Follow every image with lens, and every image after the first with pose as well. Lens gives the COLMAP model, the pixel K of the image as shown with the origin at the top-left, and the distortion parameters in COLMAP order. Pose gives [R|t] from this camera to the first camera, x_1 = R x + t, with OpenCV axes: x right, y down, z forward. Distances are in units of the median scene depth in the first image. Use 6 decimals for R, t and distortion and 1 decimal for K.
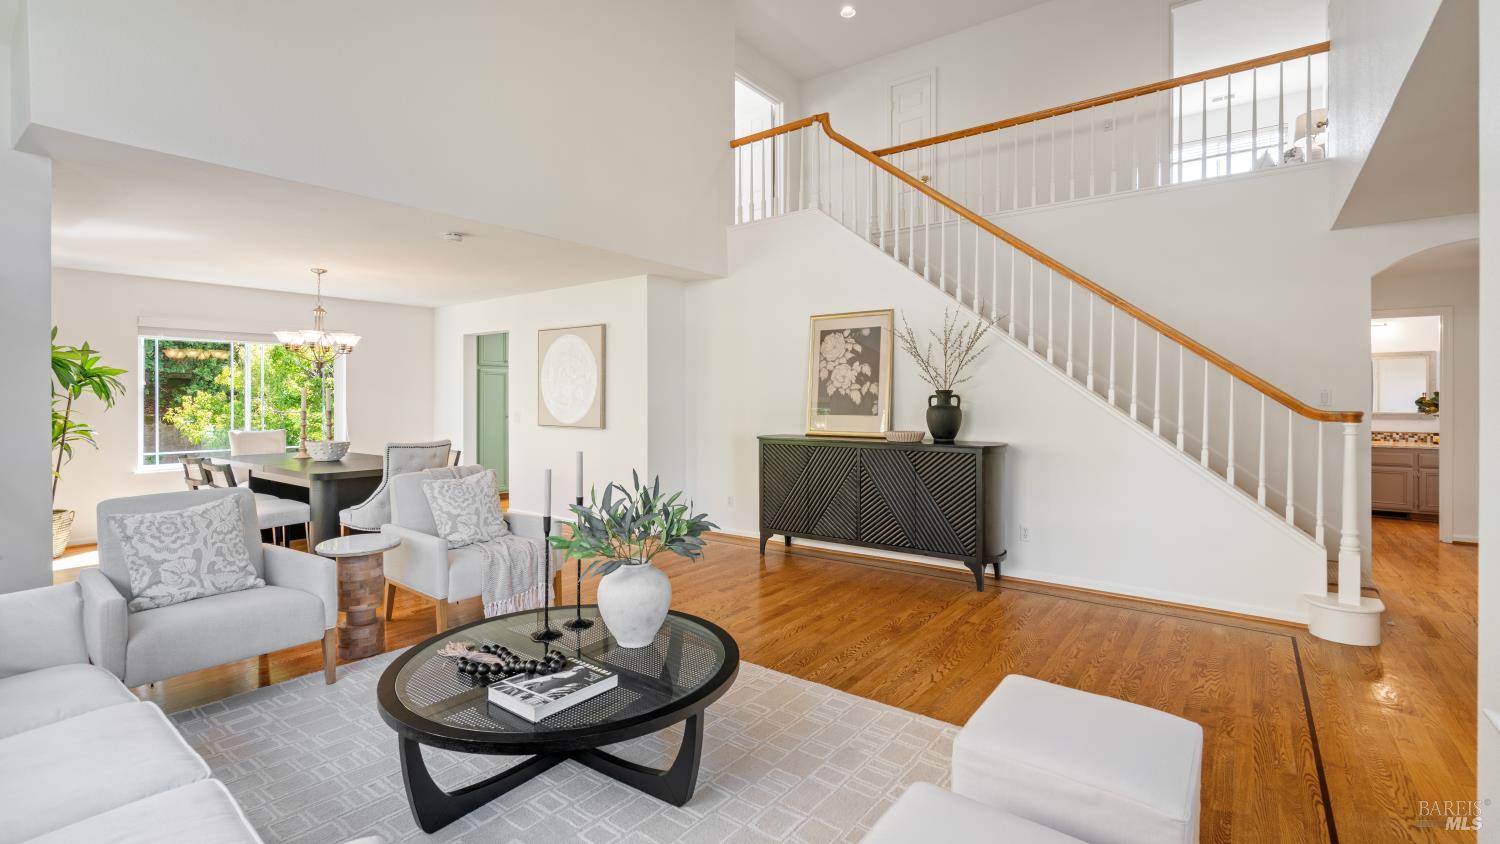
lens RADIAL K [[676.9, 0, 745.8], [0, 676.9, 402.2], [0, 0, 1]] dist [-0.001804, -0.000188]
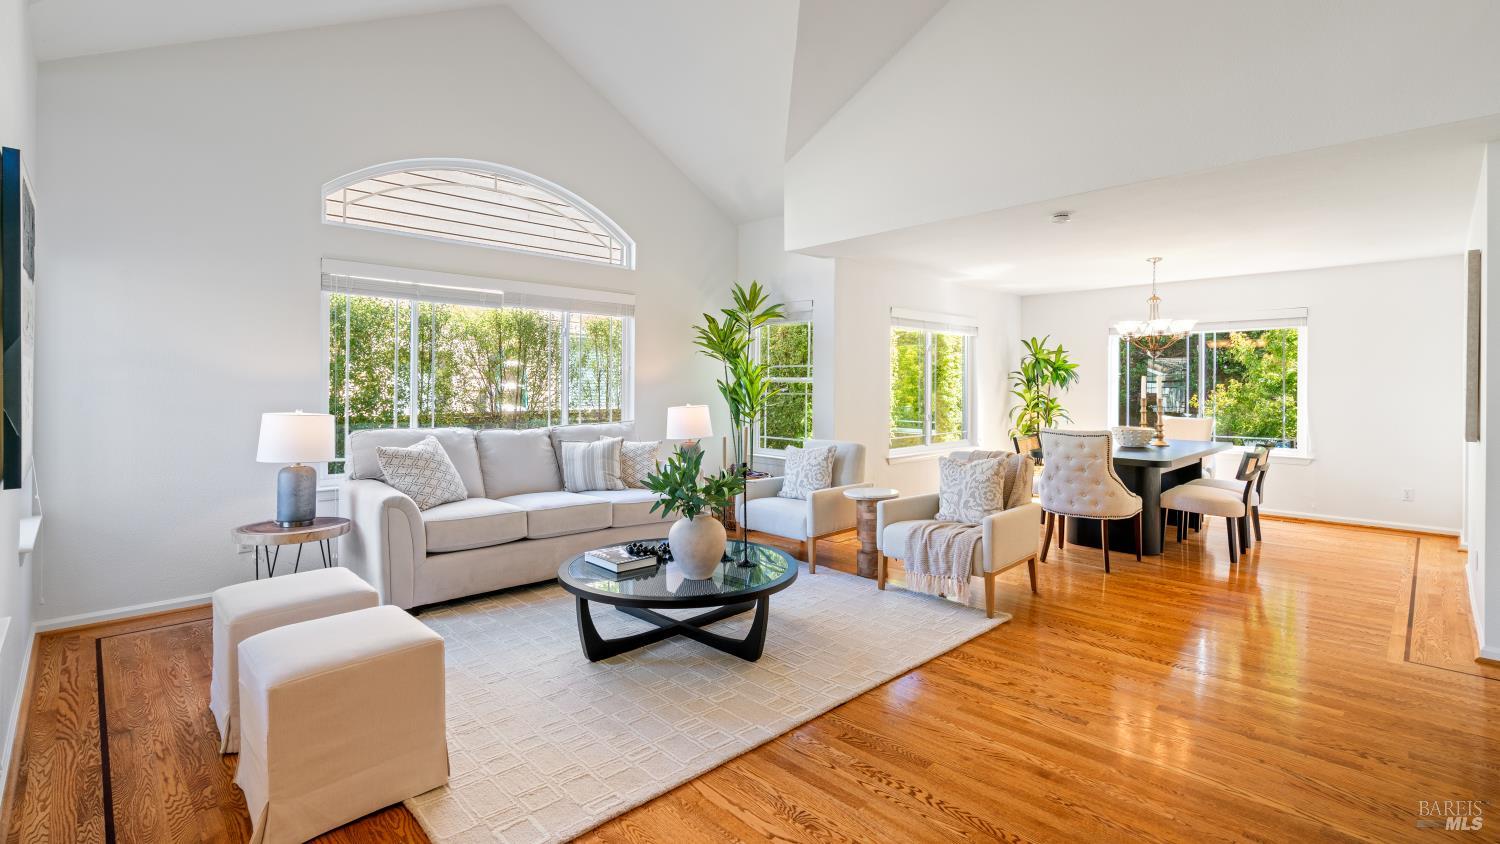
lens RADIAL K [[681.5, 0, 746.7], [0, 681.5, 389.5], [0, 0, 1]] dist [-0.001736, -0.000281]
pose [[-0.158747, 0.004650, -0.987308, 0.501730], [-0.006473, 0.999963, 0.005750, -0.002487], [0.987298, 0.007304, -0.158711, 0.597402]]
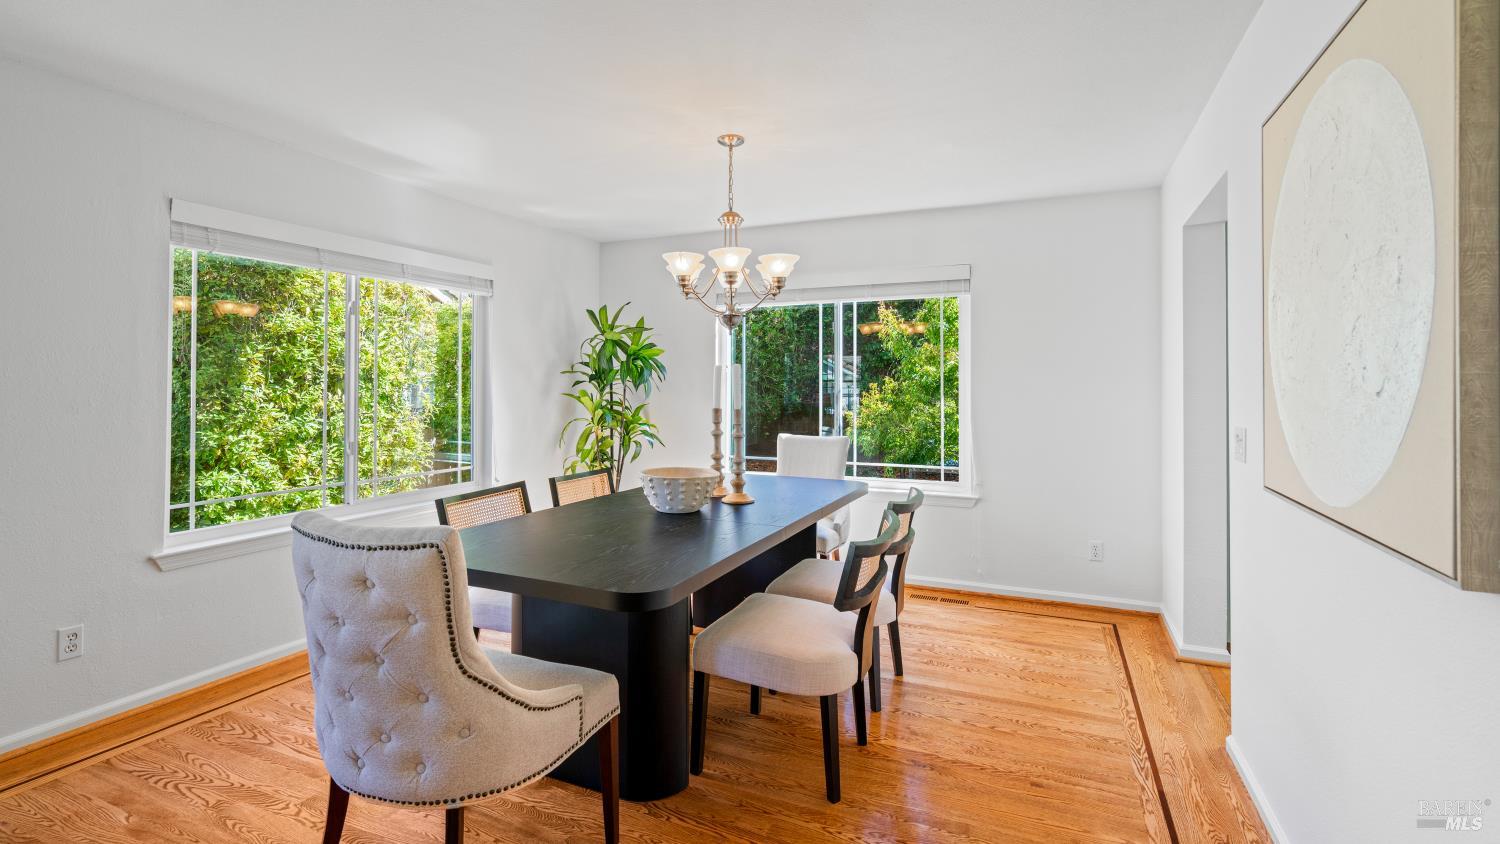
lens RADIAL K [[692.5, 0, 749.9], [0, 692.5, 381.1], [0, 0, 1]] dist [-0.039498, -0.000078]
pose [[0.221935, -0.008811, -0.975022, -0.113972], [-0.006253, 0.999926, -0.010460, -0.003032], [0.975041, 0.008419, 0.221864, 0.953922]]
